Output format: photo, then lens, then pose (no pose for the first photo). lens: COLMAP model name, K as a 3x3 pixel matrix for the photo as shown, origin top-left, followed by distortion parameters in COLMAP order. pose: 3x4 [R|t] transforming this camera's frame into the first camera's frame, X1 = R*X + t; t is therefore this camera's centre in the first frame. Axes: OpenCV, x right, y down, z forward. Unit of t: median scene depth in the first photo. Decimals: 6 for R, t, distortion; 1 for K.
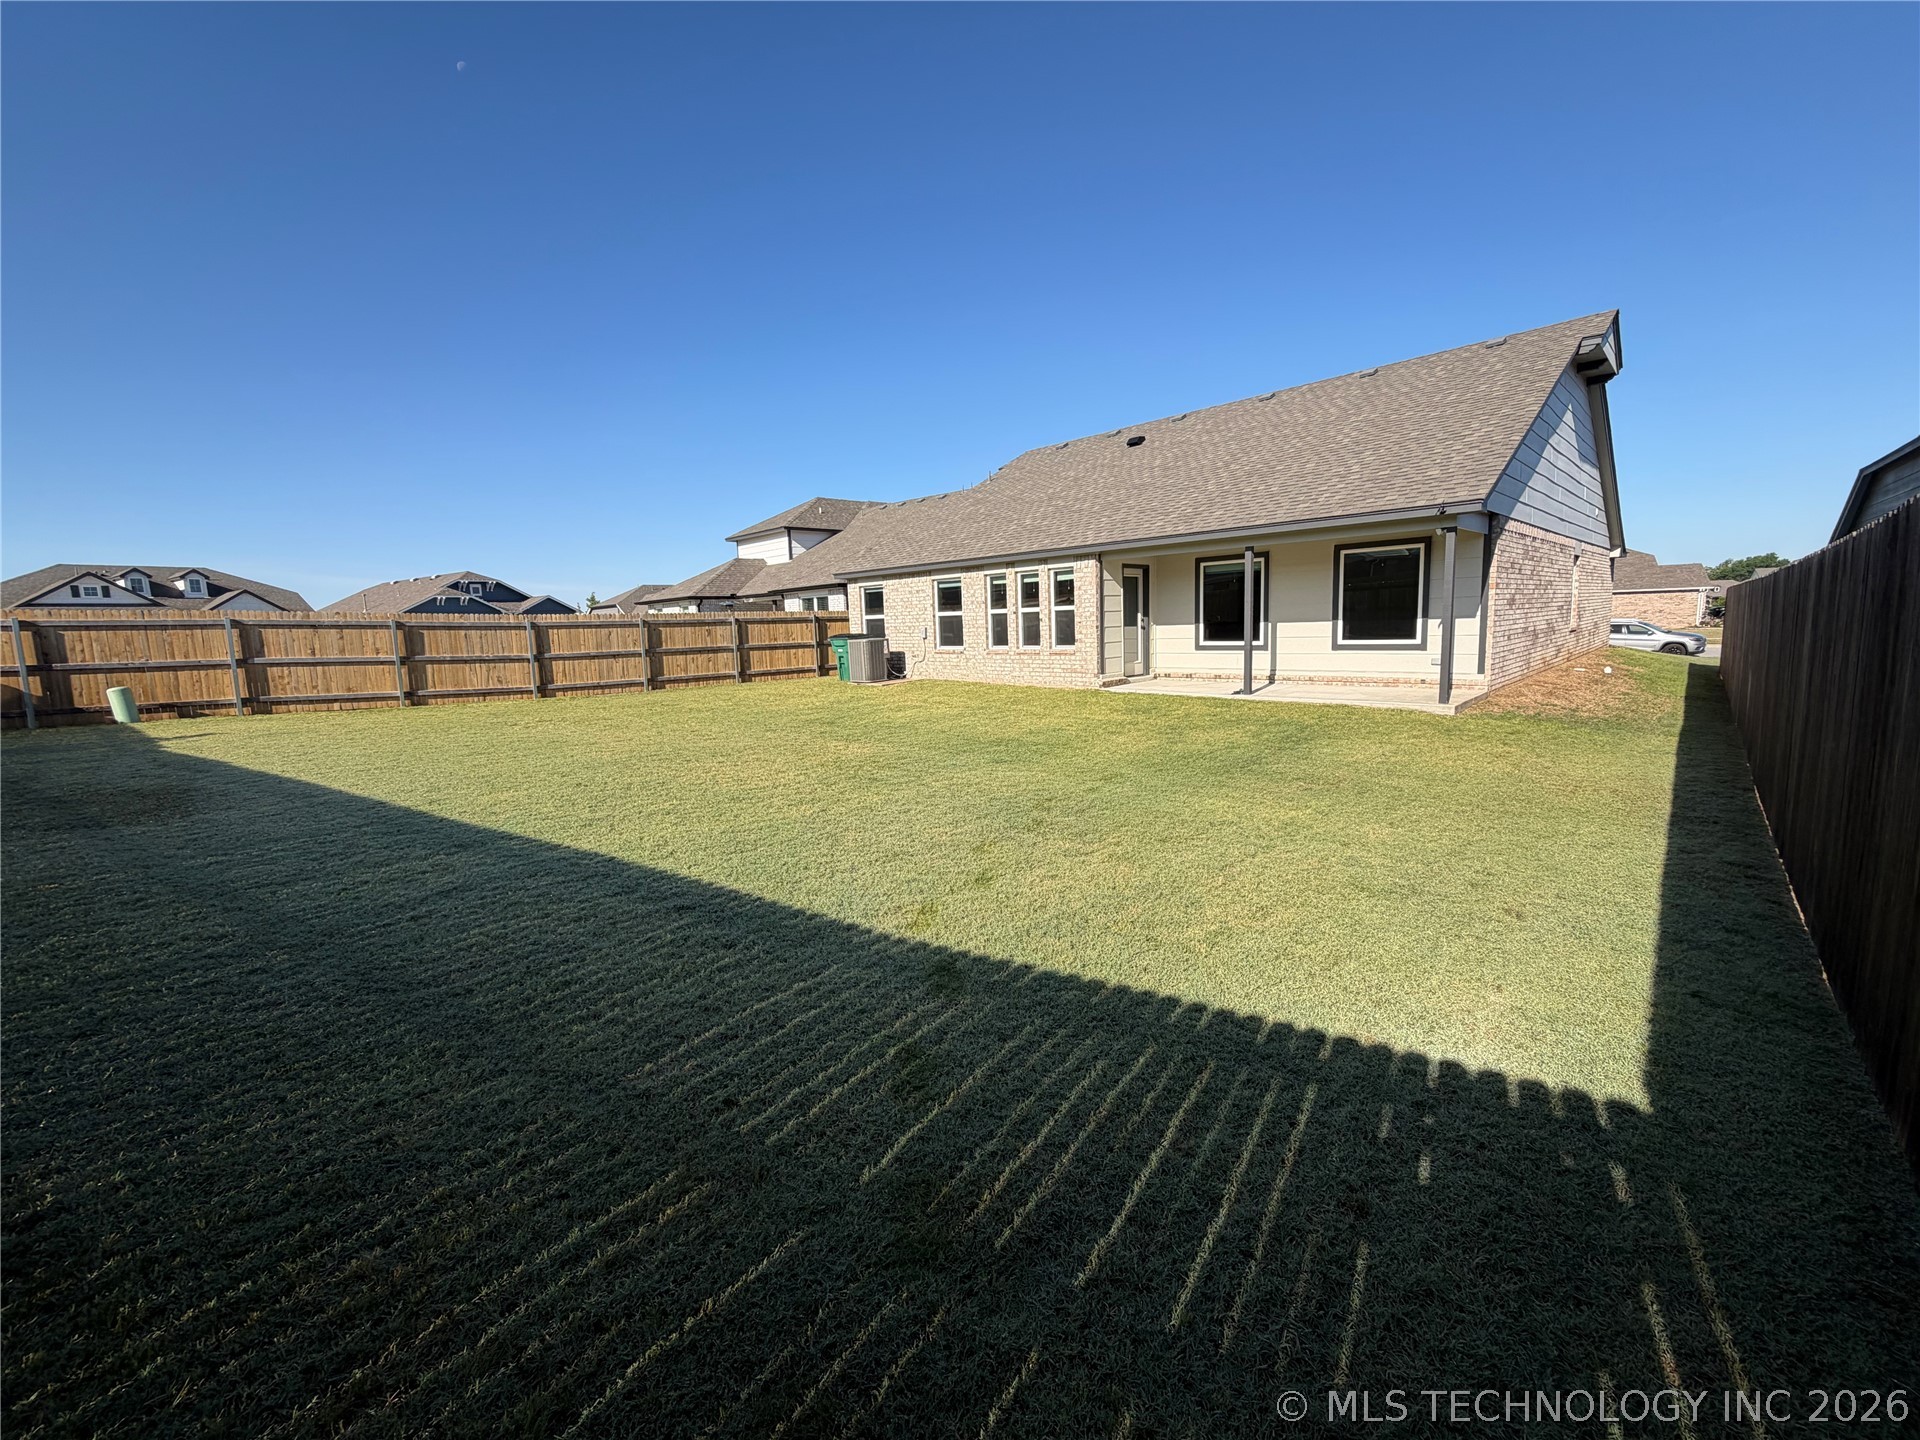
lens RADIAL K [[763.2, 0, 958.0], [0, 763.2, 721.2], [0, 0, 1]] dist [-0.000596, 0.000452]
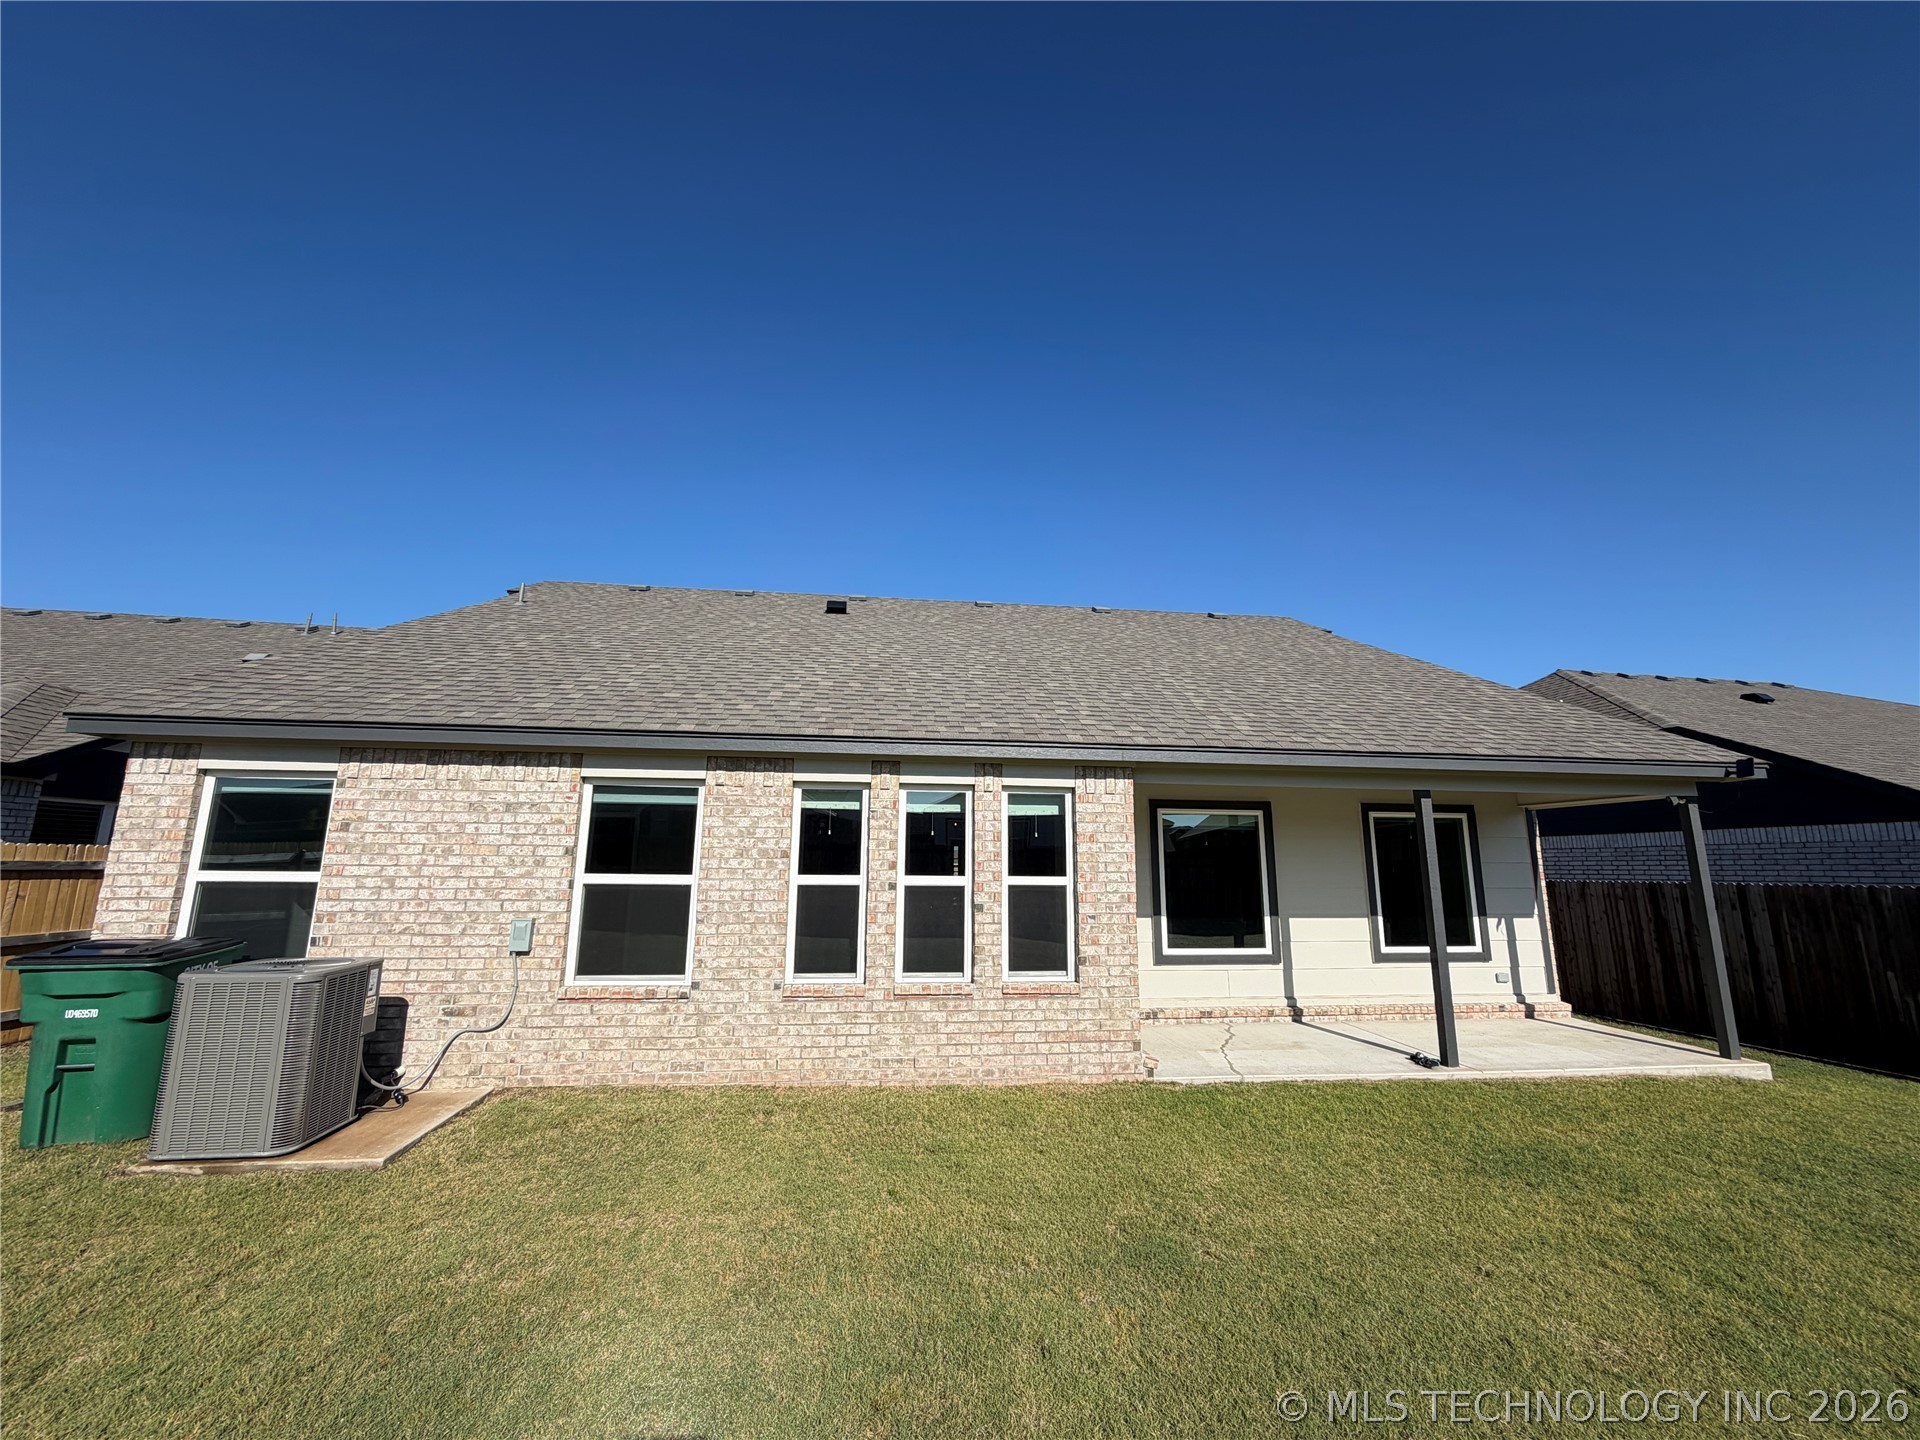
lens RADIAL K [[763.2, 0, 958.0], [0, 763.2, 721.2], [0, 0, 1]] dist [-0.000596, 0.000452]
pose [[0.609747, 0.186306, 0.770389, -0.224025], [0.072394, 0.954827, -0.288208, -0.108891], [-0.789283, 0.231505, 0.568716, 0.736121]]
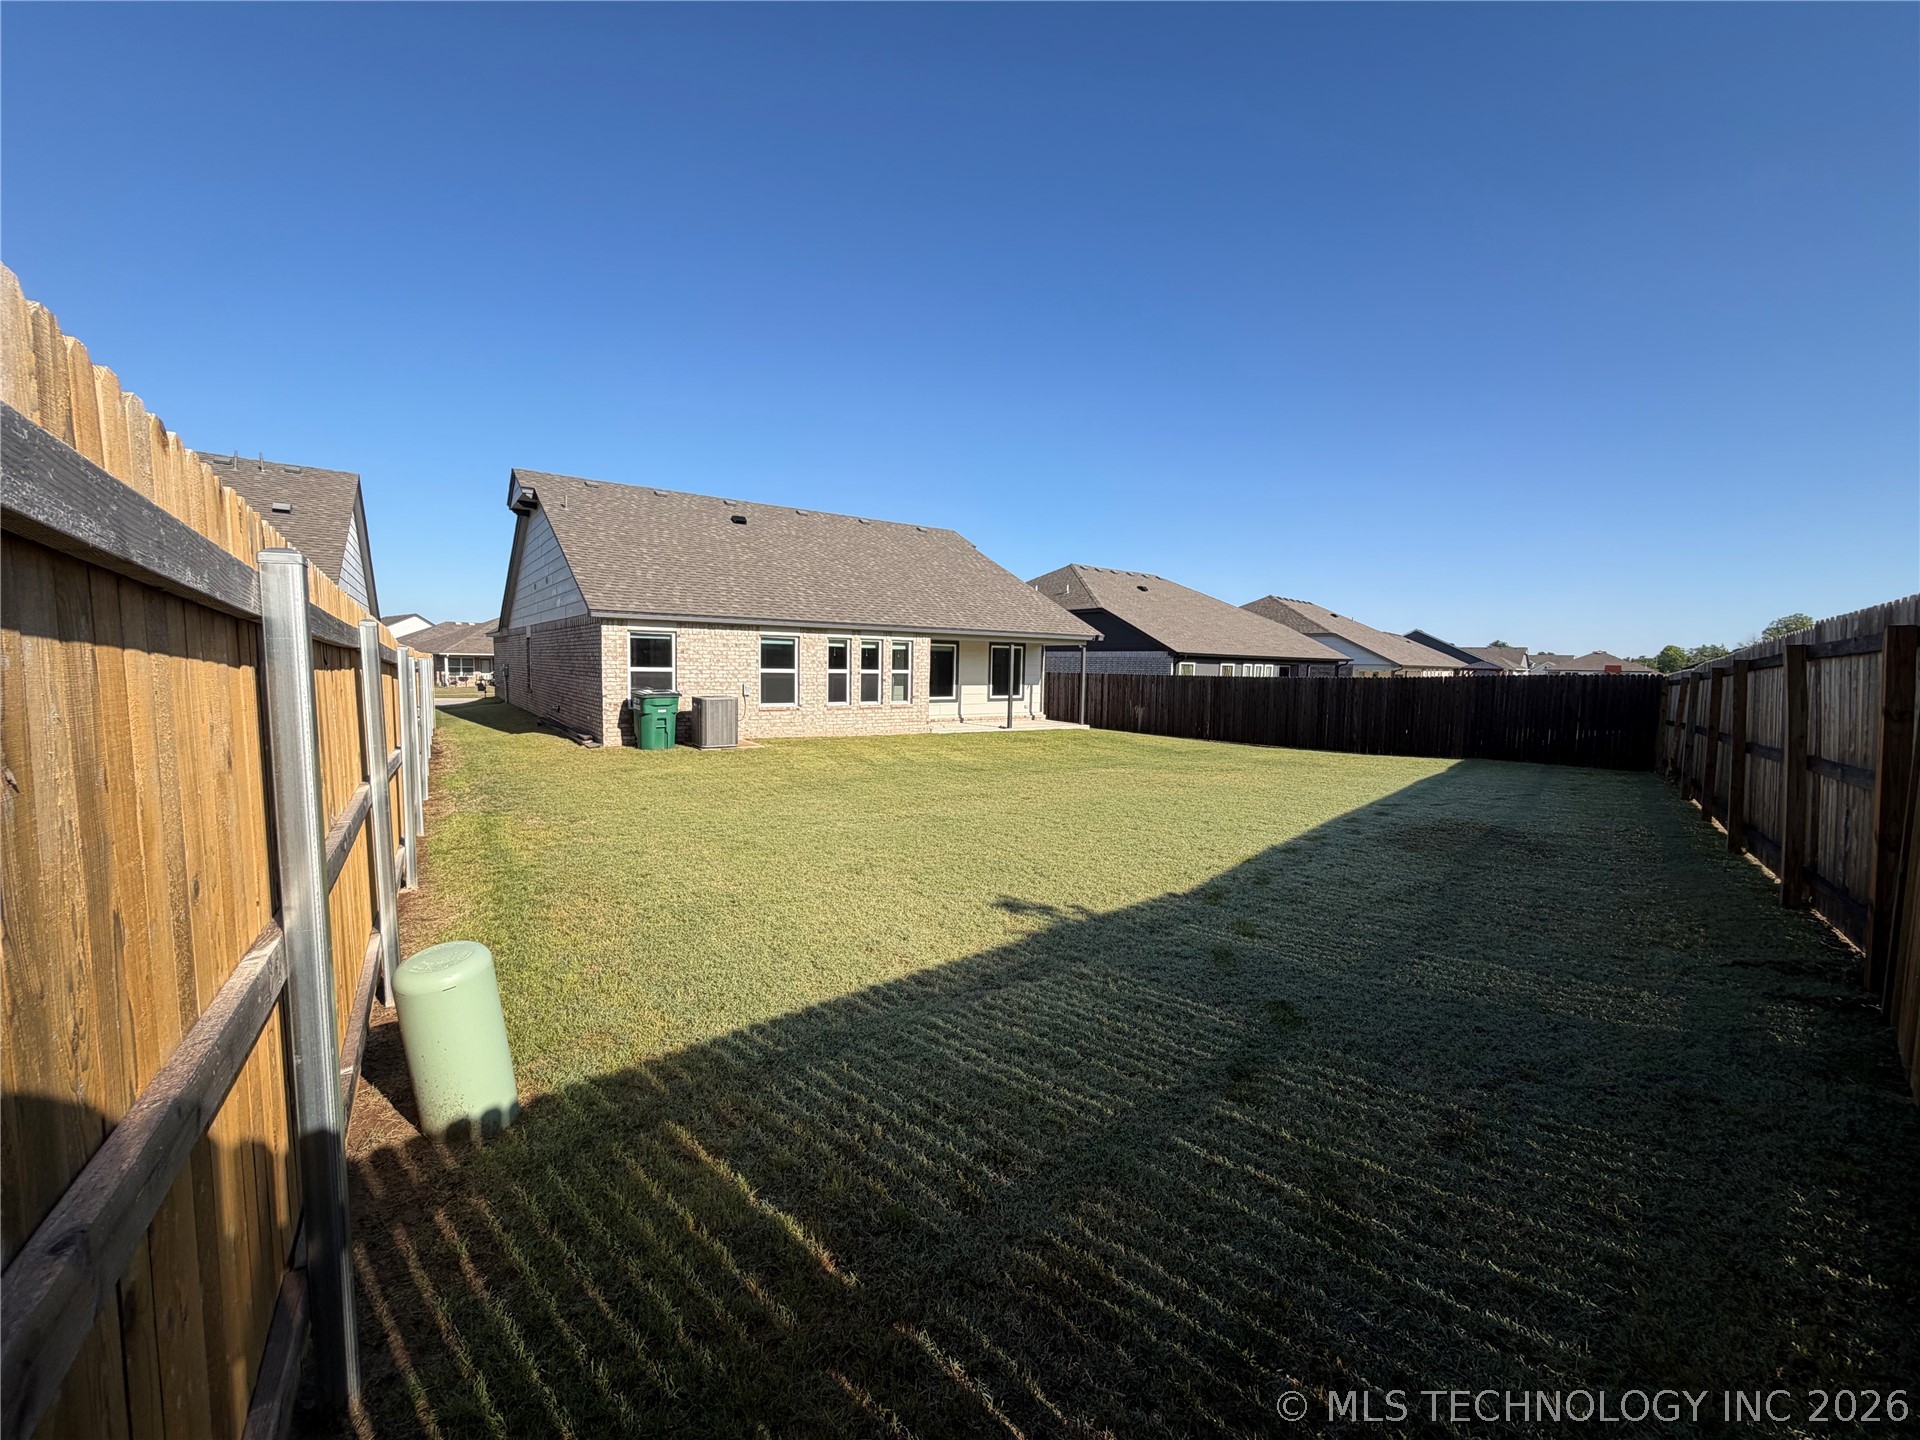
lens RADIAL K [[765.6, 0, 963.5], [0, 765.6, 703.1], [0, 0, 1]] dist [0.000896, 0.000228]
pose [[0.143111, -0.014039, 0.989607, -1.062377], [0.105312, 0.994439, -0.001122, -0.079819], [-0.984088, 0.104378, 0.143793, 0.685590]]
